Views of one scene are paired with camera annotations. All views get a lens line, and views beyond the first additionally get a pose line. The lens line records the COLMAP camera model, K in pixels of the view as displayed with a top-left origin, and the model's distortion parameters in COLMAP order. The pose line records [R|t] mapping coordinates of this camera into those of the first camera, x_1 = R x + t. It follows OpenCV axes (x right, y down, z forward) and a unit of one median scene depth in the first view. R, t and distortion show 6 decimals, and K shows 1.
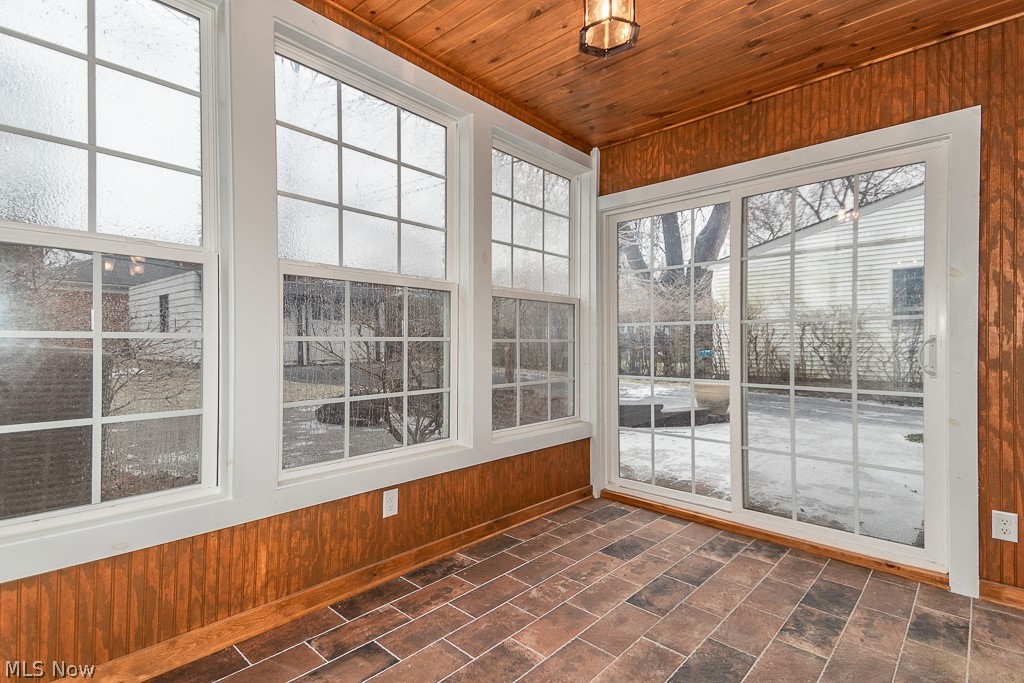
lens RADIAL K [[502.8, 0, 512.0], [0, 502.8, 341.5], [0, 0, 1]] dist [0.037534, -0.000671]
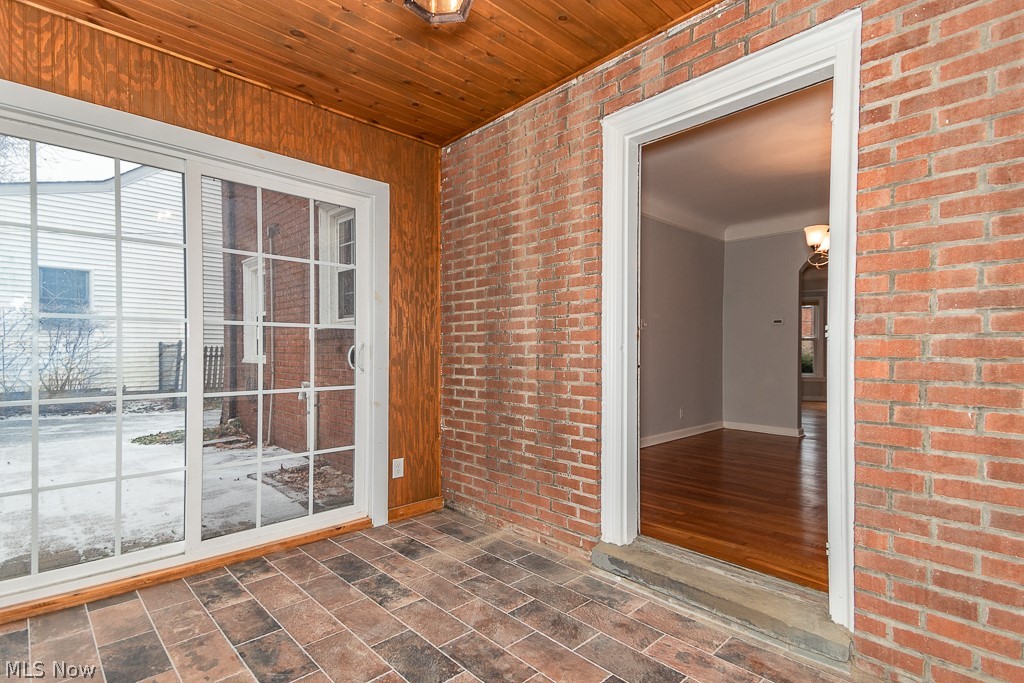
lens RADIAL K [[497.1, 0, 511.1], [0, 497.1, 351.1], [0, 0, 1]] dist [0.036791, 0.000047]
pose [[0.062153, -0.003215, 0.998061, -0.410350], [-0.003937, 0.999986, 0.003466, 0.006005], [-0.998059, -0.004144, 0.062140, 0.493201]]
